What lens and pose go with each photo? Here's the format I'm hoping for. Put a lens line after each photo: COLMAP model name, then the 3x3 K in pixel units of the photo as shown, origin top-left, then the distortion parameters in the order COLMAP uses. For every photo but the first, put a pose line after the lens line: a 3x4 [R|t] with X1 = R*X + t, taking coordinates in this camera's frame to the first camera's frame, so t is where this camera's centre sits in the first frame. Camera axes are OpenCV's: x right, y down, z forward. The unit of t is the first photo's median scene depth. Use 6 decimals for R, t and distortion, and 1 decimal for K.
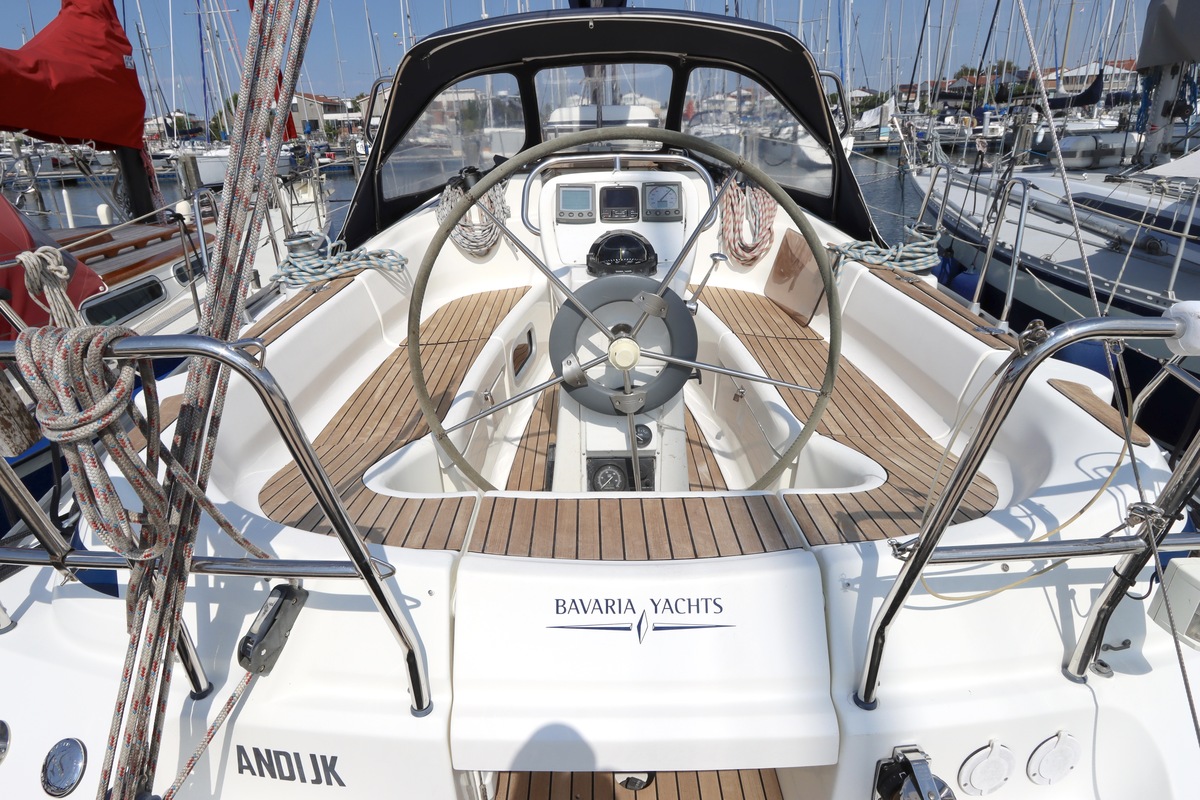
lens RADIAL K [[717.4, 0, 594.7], [0, 717.4, 399.2], [0, 0, 1]] dist [-0.010109, -0.004056]
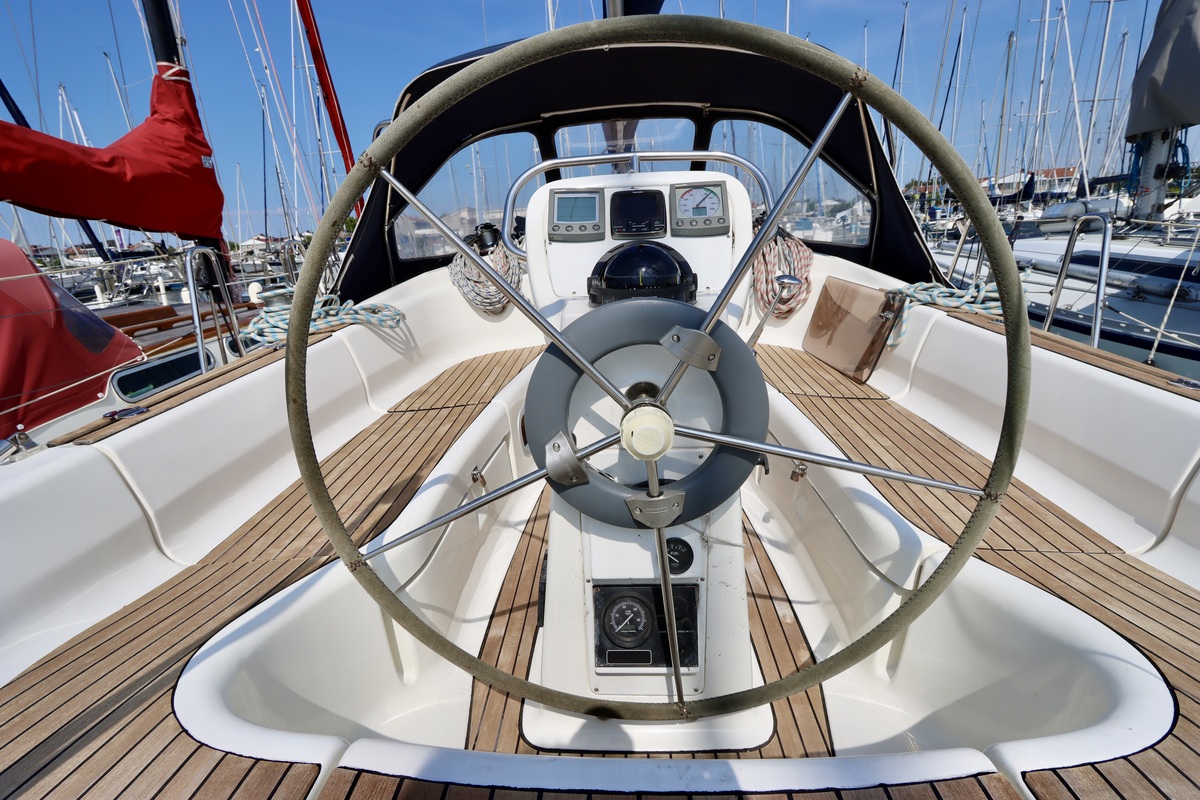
lens RADIAL K [[563.2, 0, 599.3], [0, 563.2, 404.0], [0, 0, 1]] dist [-0.017290, 0.001480]
pose [[0.998752, -0.014246, -0.047864, 0.012163], [0.010760, 0.997325, -0.072302, -0.027602], [0.048766, 0.071696, 0.996234, 0.274966]]
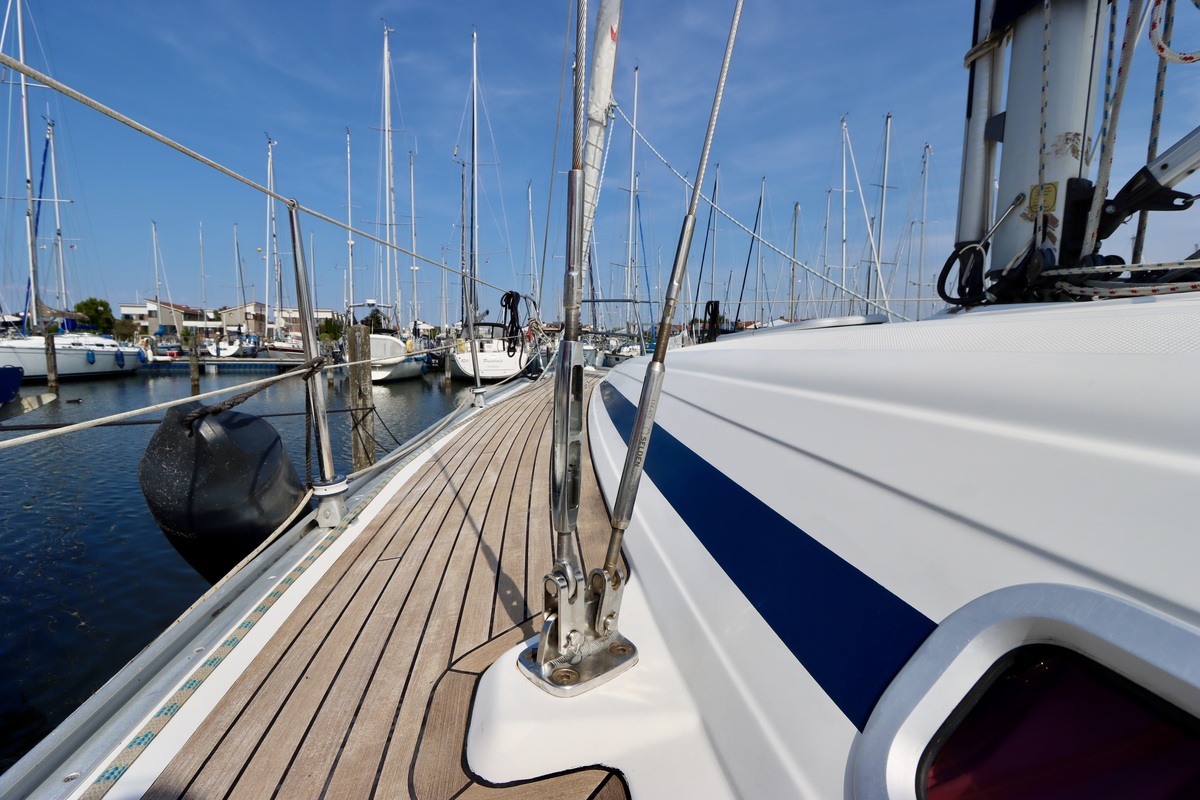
lens RADIAL K [[563.2, 0, 598.7], [0, 563.2, 395.6], [0, 0, 1]] dist [-0.017290, 0.001480]
pose [[0.956771, 0.021555, 0.290043, -0.364154], [0.059860, 0.961305, -0.268903, -0.533870], [-0.284616, 0.274641, 0.918459, 1.698549]]
